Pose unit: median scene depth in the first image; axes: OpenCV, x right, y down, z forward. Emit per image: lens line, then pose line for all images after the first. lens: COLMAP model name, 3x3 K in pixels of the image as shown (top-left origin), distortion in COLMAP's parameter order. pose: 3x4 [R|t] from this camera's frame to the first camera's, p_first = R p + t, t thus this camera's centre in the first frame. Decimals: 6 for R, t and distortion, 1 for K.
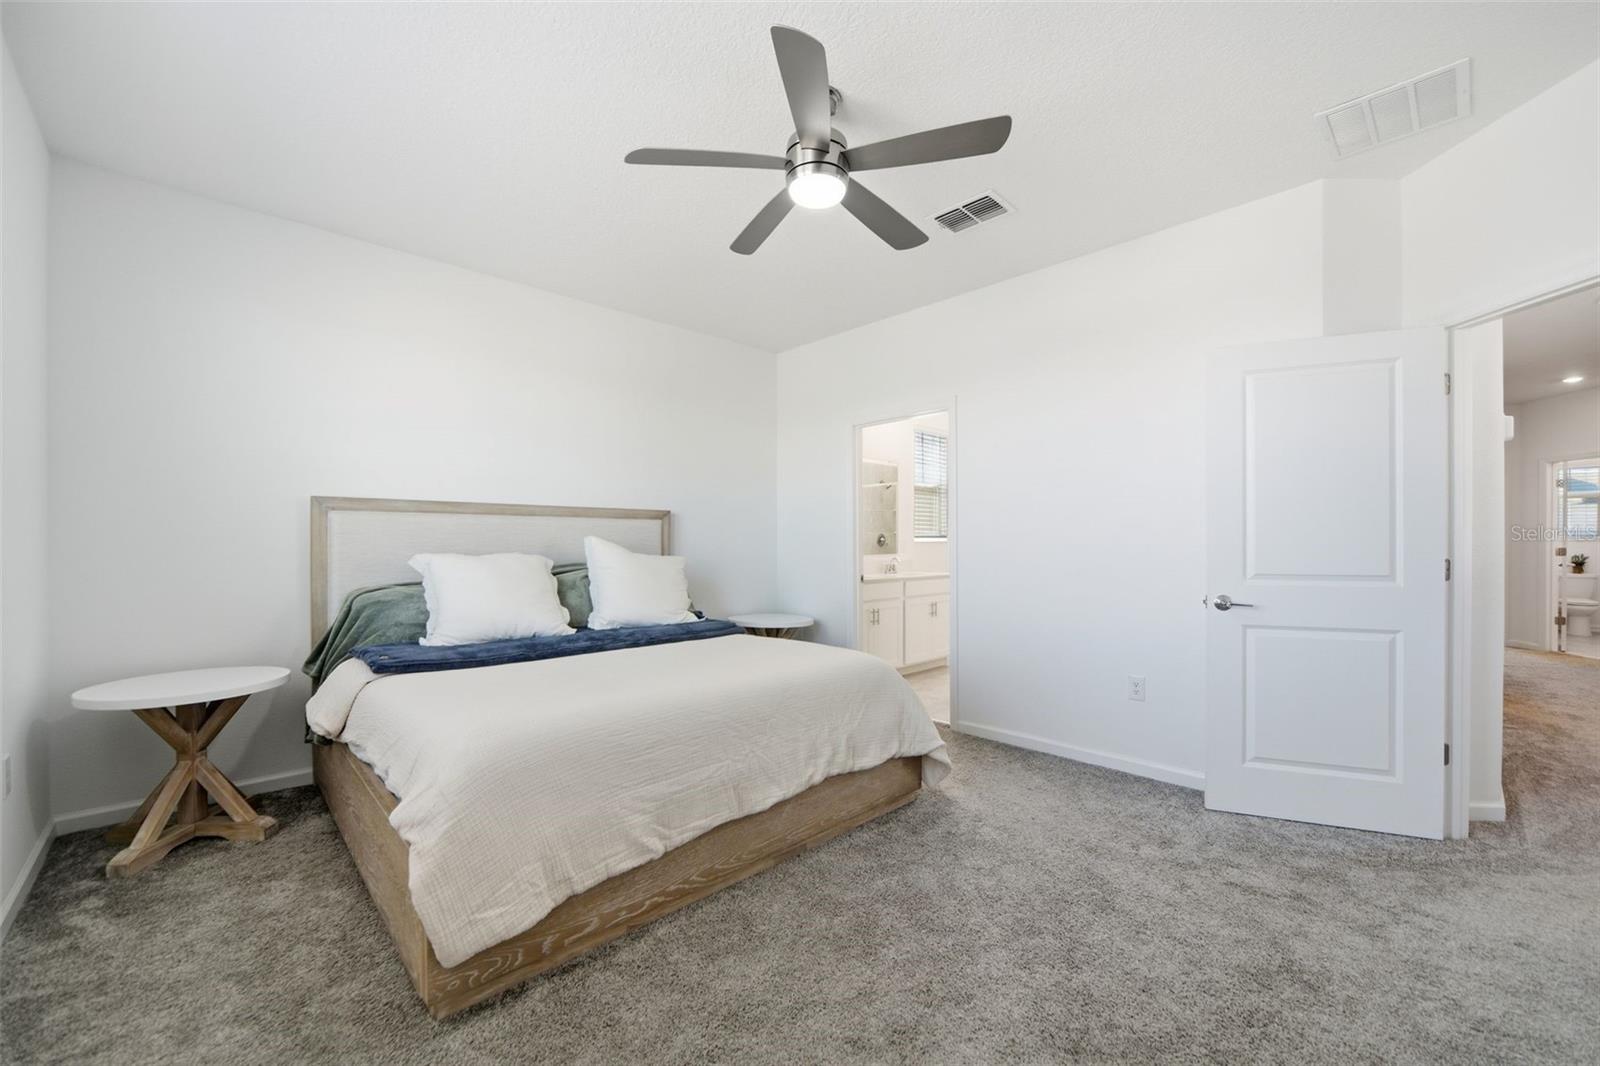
lens RADIAL K [[629.4, 0, 800.3], [0, 629.4, 536.9], [0, 0, 1]] dist [-0.015452, 0.000266]
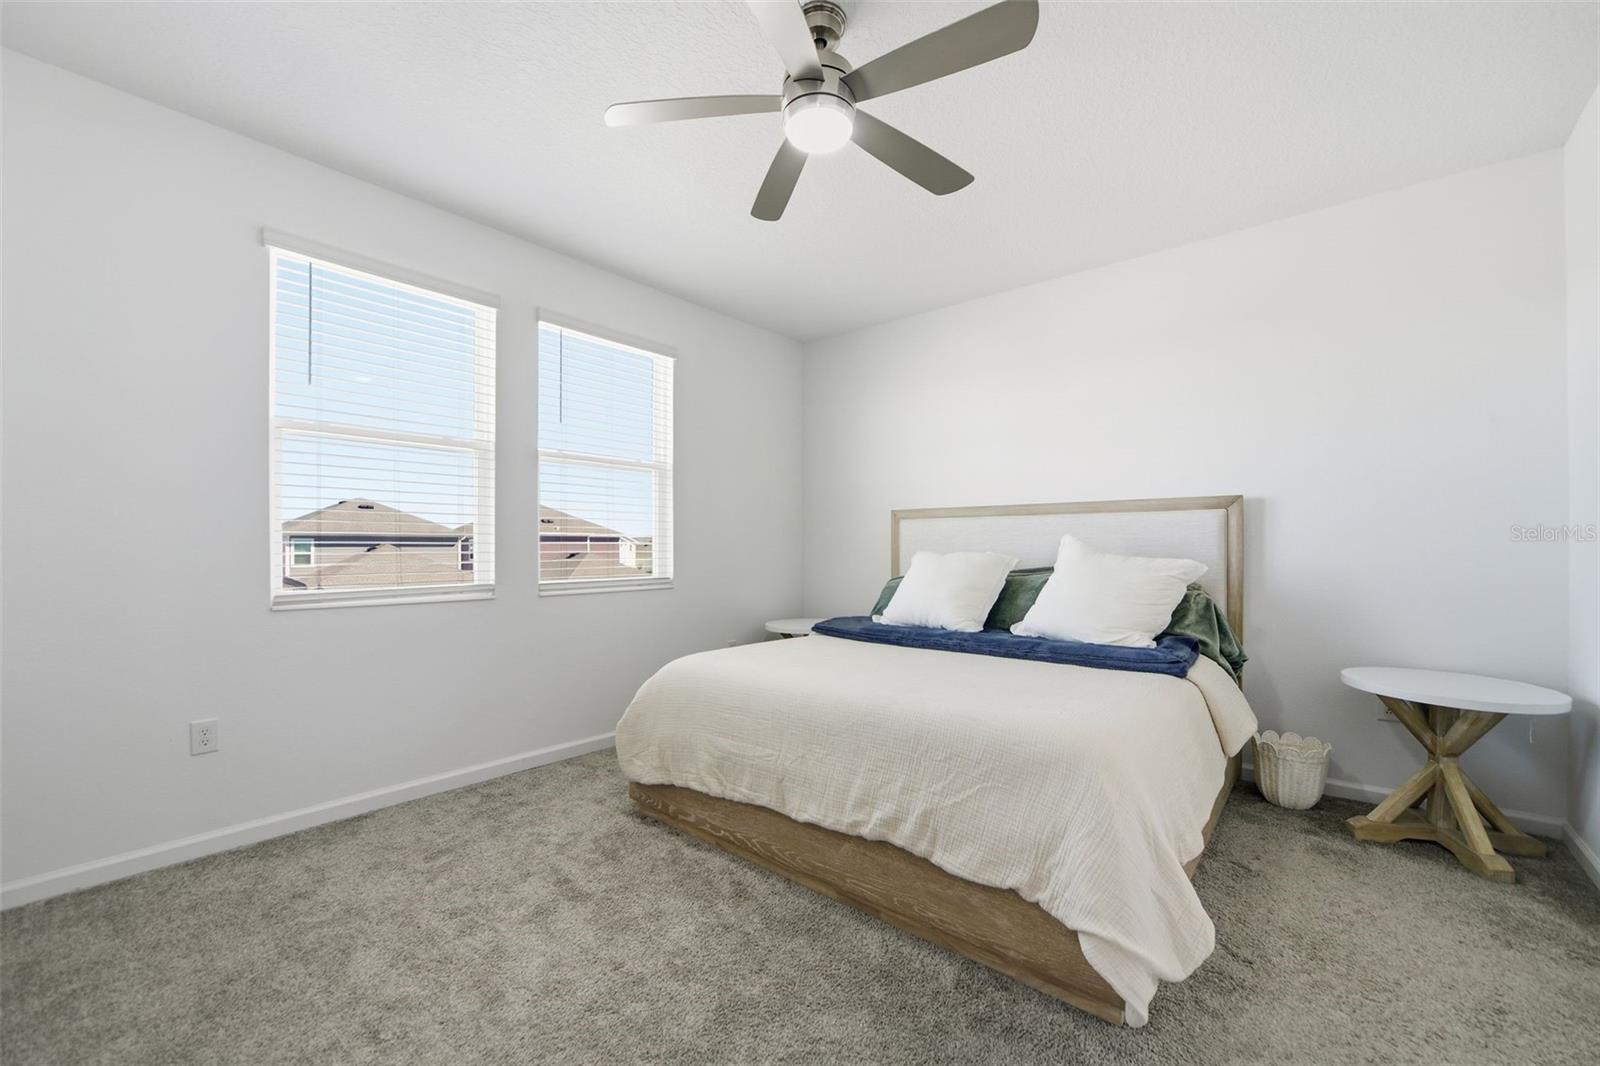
lens RADIAL K [[629.4, 0, 800.3], [0, 629.4, 536.9], [0, 0, 1]] dist [-0.015452, 0.000266]
pose [[0.111400, -0.013853, -0.993679, 0.808197], [0.014873, 0.999814, -0.012271, 0.012967], [0.993664, -0.013413, 0.111585, 0.811514]]
